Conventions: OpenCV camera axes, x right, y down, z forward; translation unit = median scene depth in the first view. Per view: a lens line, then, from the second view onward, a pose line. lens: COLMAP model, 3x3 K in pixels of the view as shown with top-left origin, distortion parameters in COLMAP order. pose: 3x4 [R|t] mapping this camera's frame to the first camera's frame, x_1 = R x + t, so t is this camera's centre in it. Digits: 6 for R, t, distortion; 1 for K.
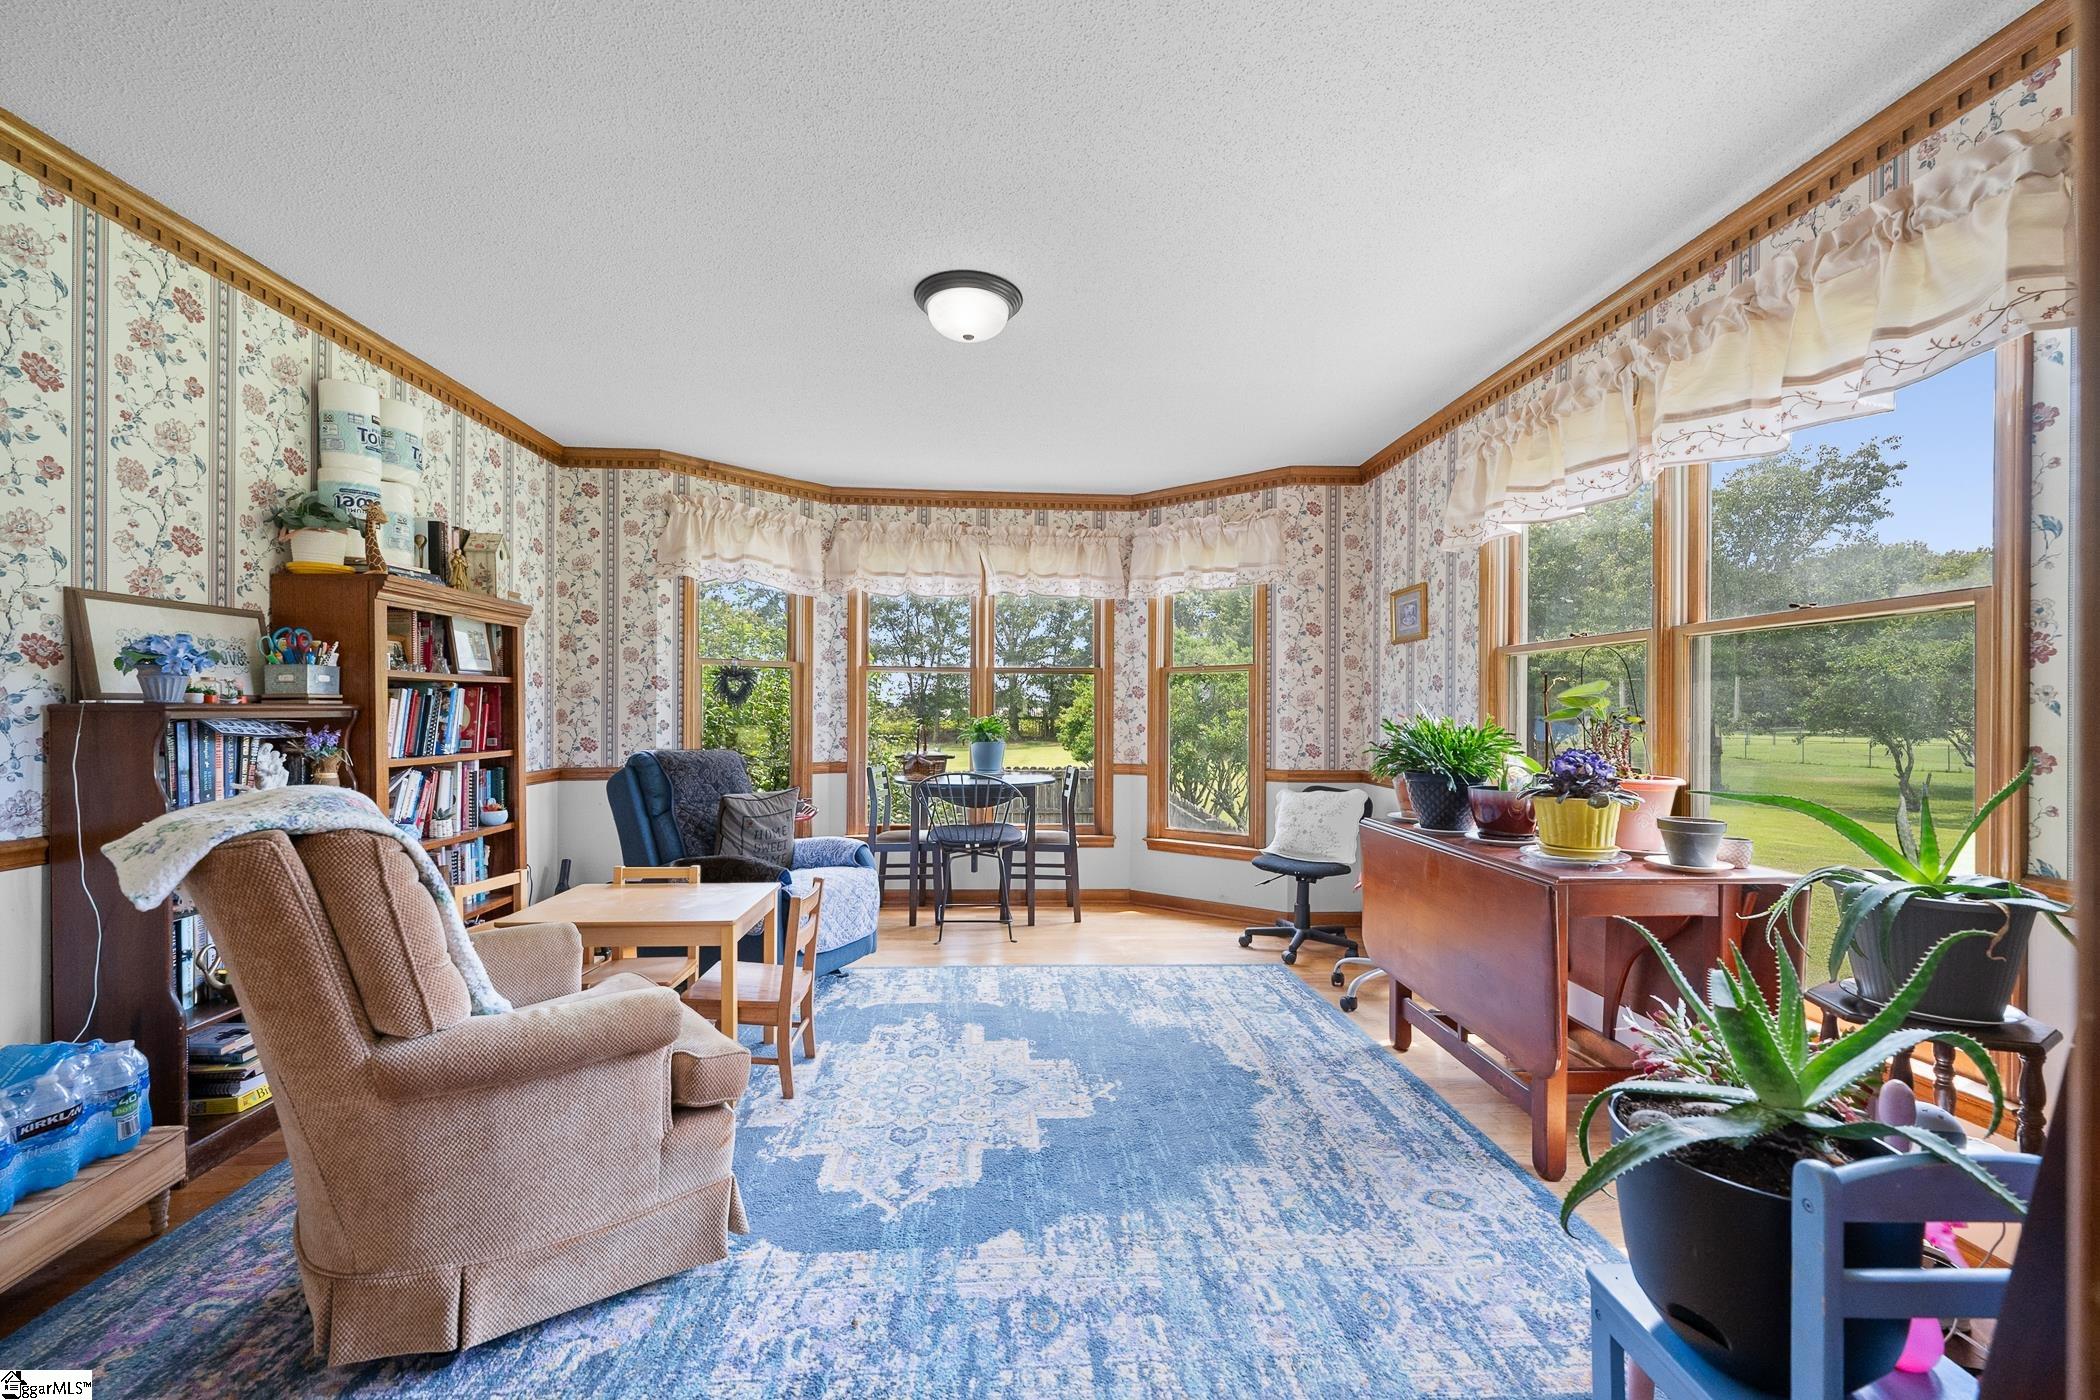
lens RADIAL K [[836.7, 0, 1042.0], [0, 836.7, 709.2], [0, 0, 1]] dist [-0.000003, 0.000054]
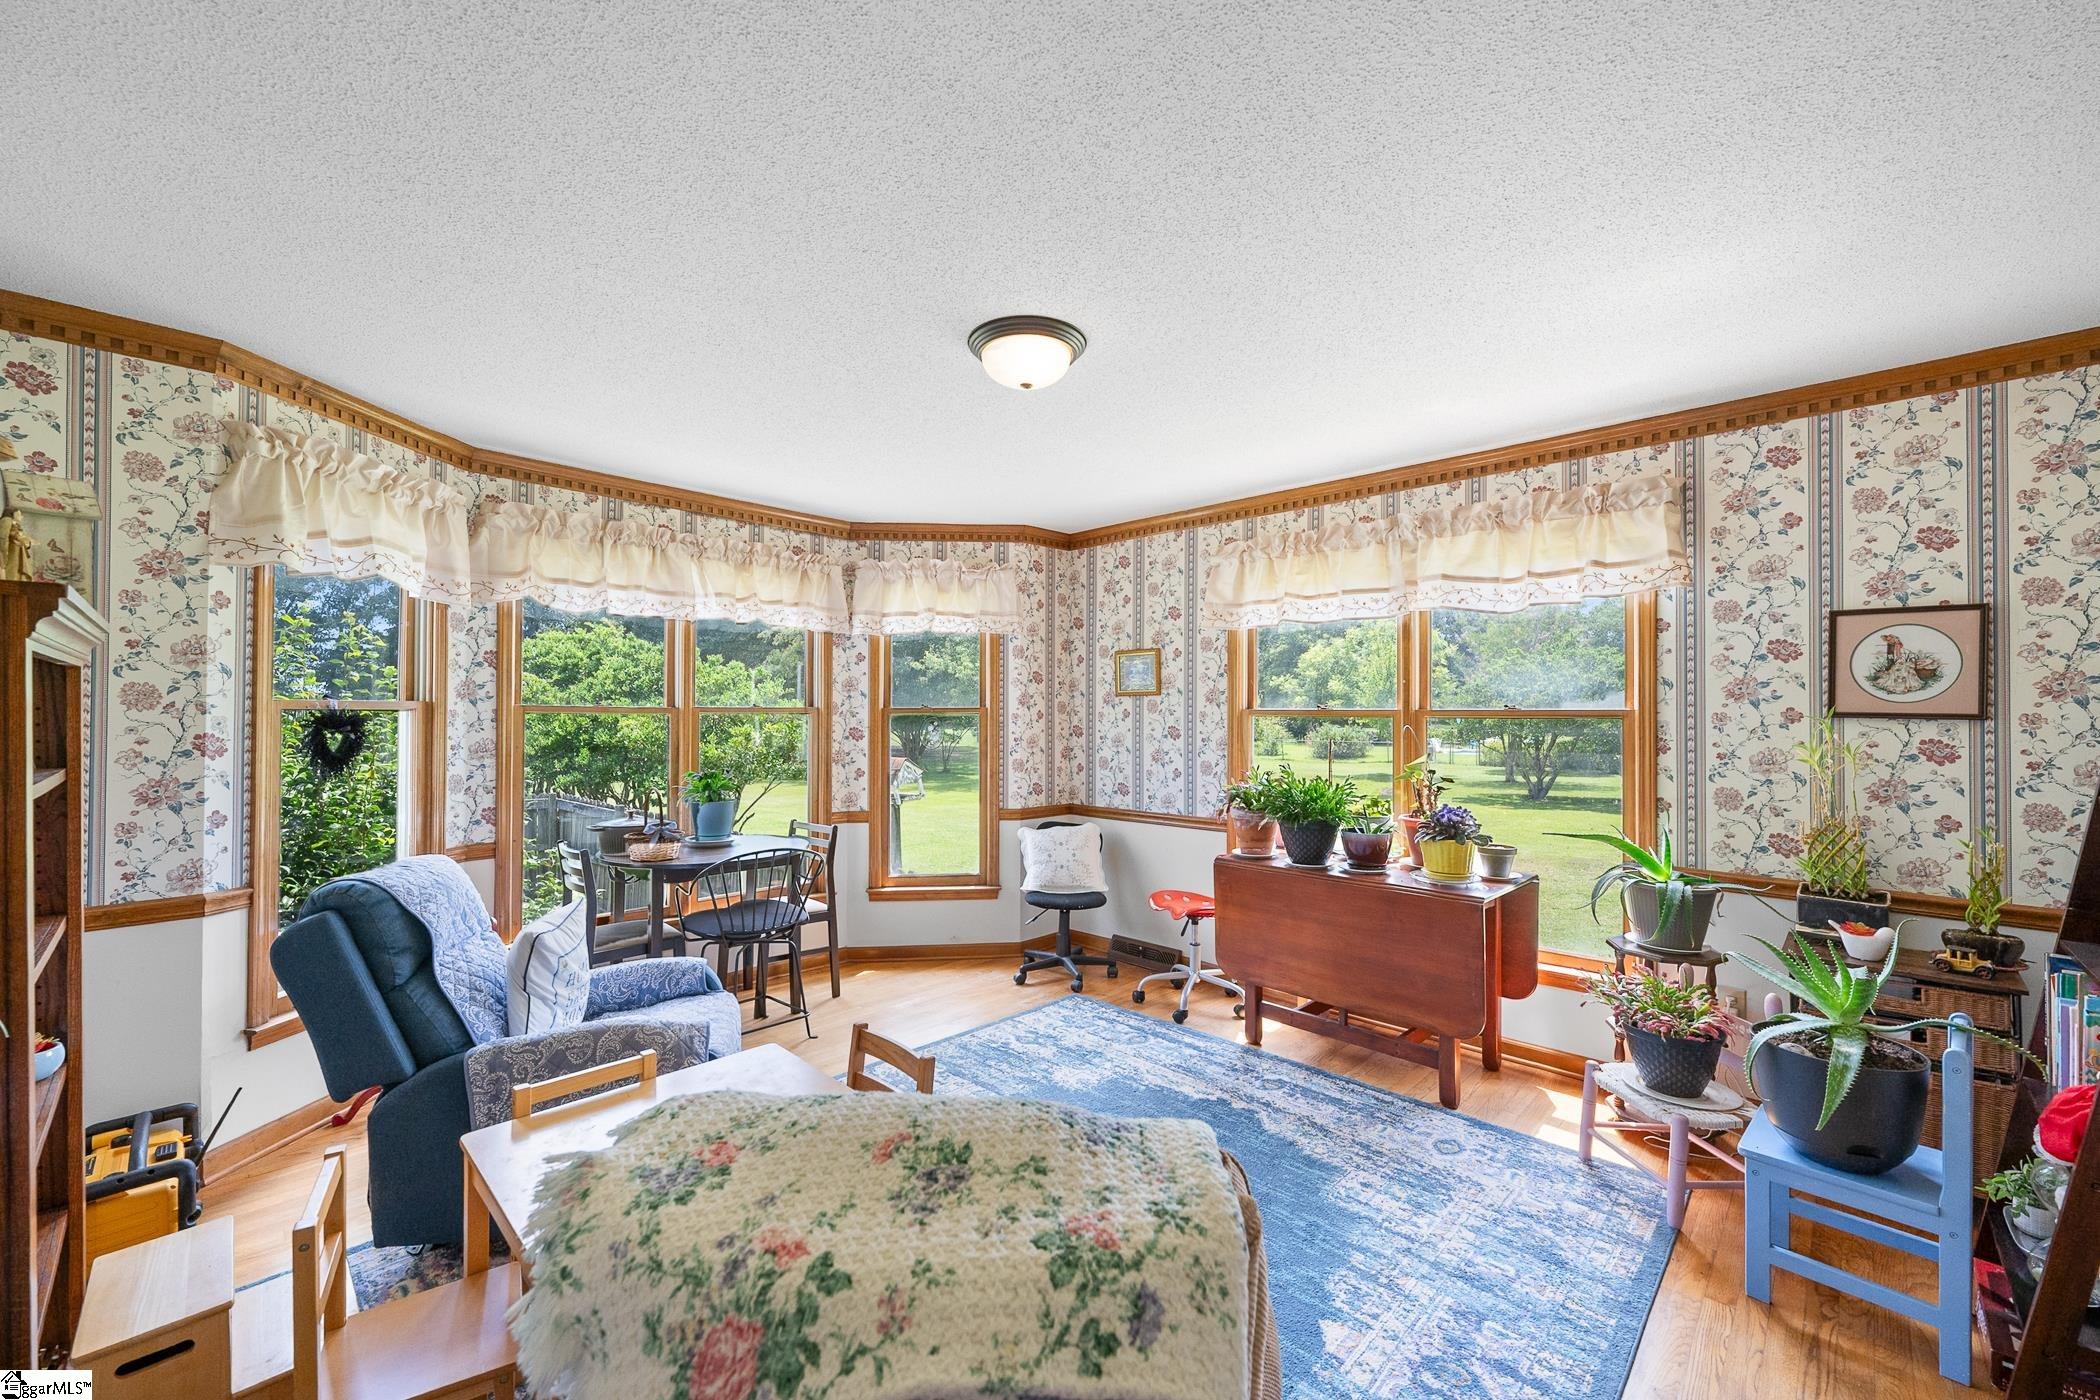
lens RADIAL K [[839.4, 0, 1050.0], [0, 839.4, 700.0], [0, 0, 1]] dist [-0.000471, -0.000007]
pose [[0.739414, 0.007830, 0.673206, -0.399055], [-0.001413, 0.999948, -0.010079, -0.054974], [-0.673250, 0.006501, 0.739387, 0.181866]]
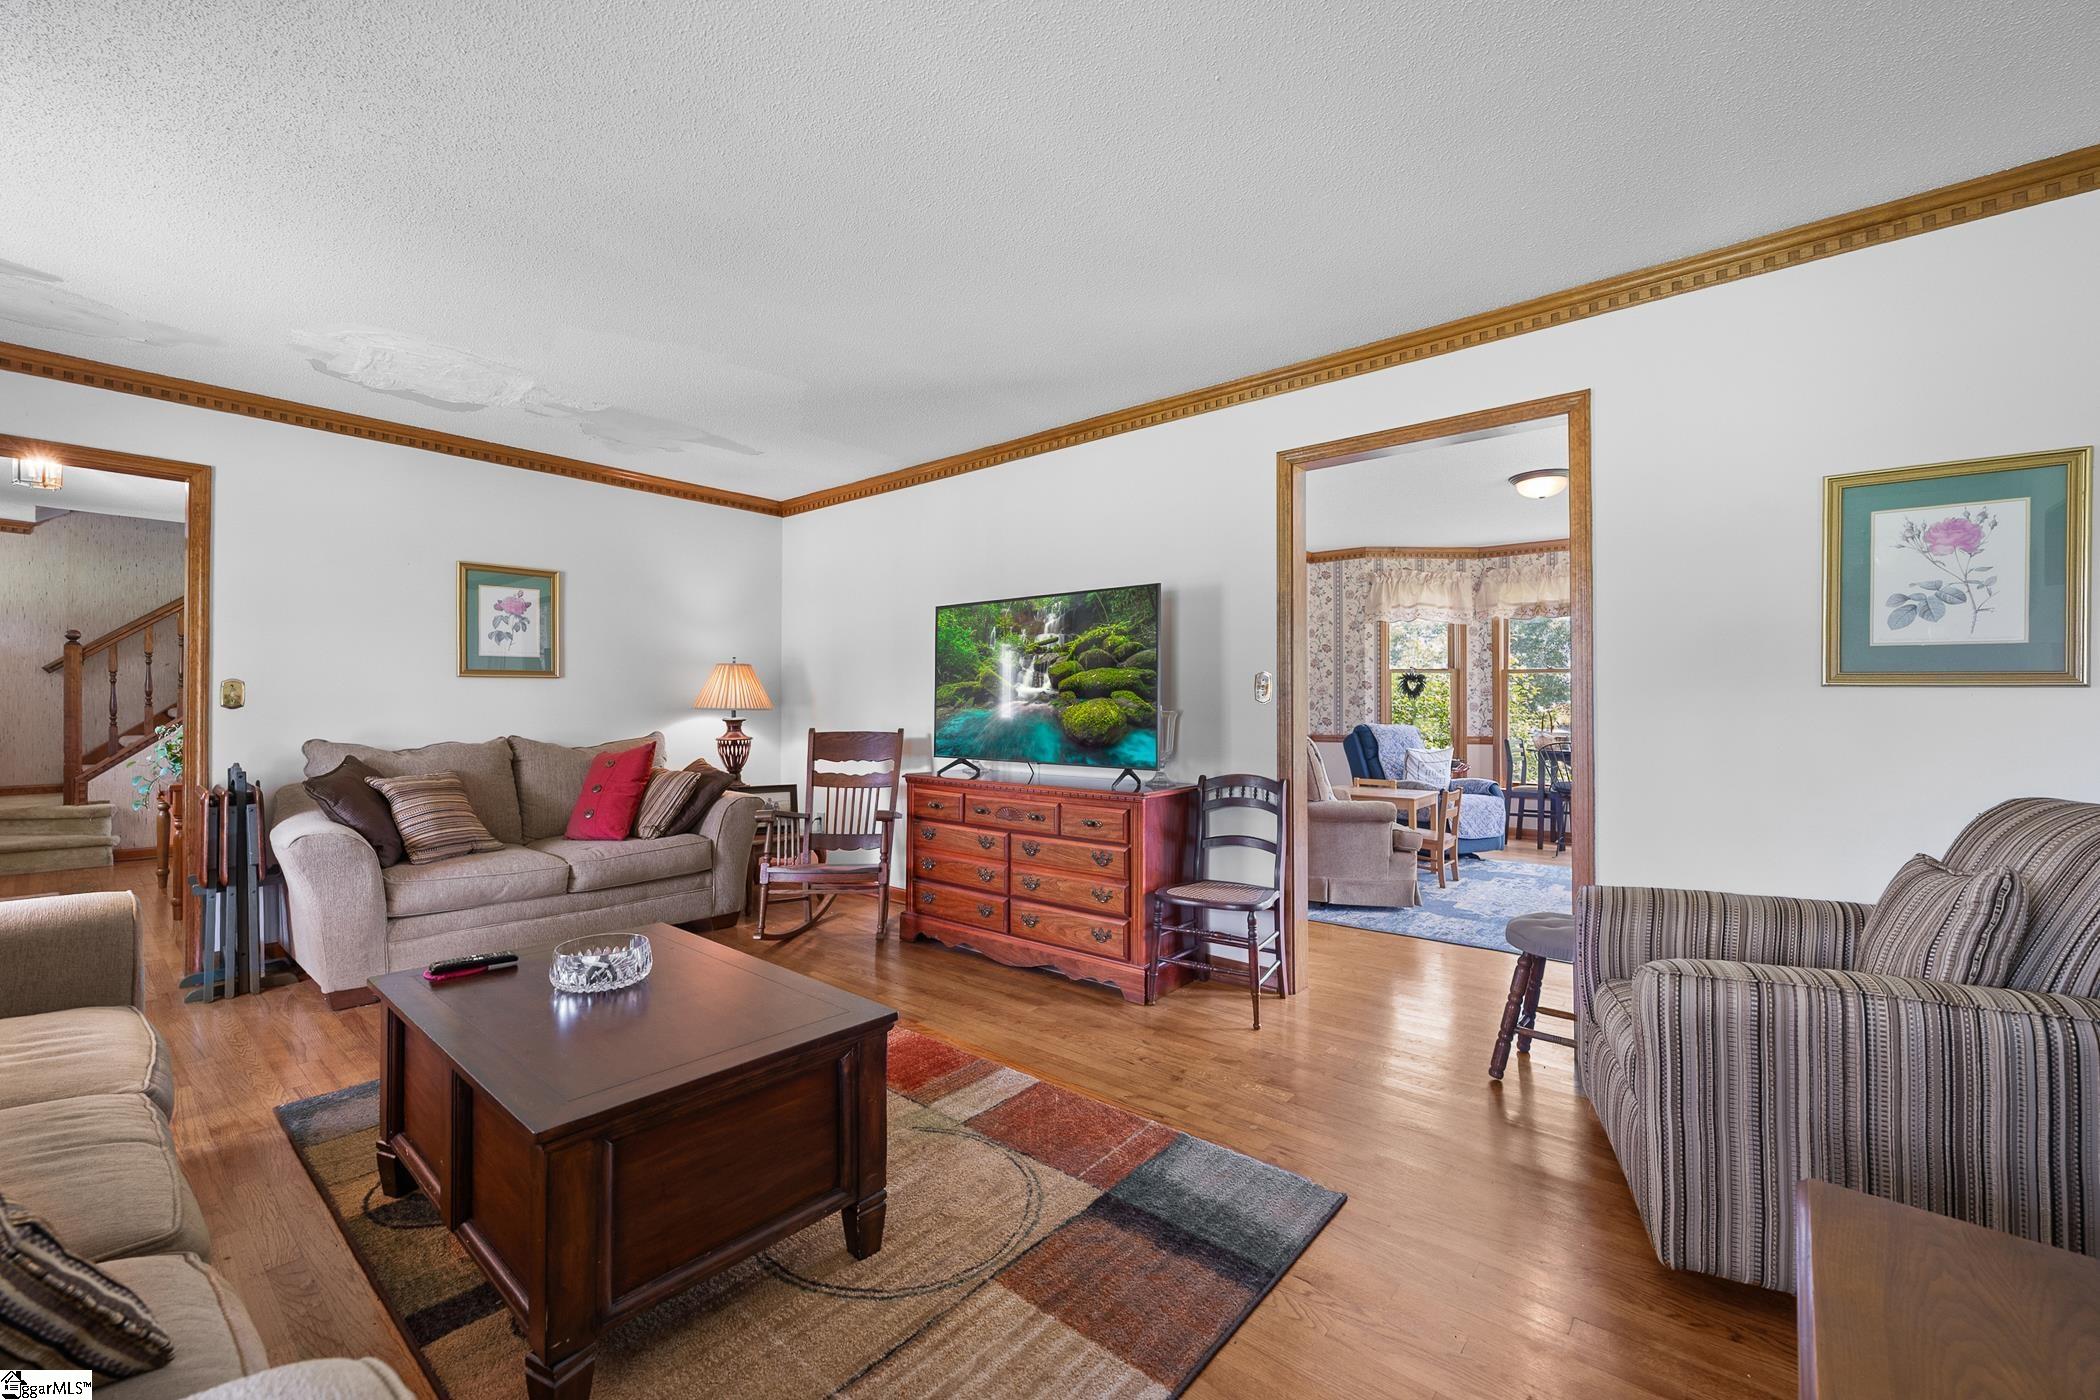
lens RADIAL K [[839.4, 0, 1050.0], [0, 839.4, 700.0], [0, 0, 1]] dist [-0.000471, -0.000007]
pose [[0.727798, -0.008647, -0.685737, 0.221841], [0.006931, 0.999962, -0.005253, 0.002349], [0.685757, -0.000930, 0.727830, -0.625214]]
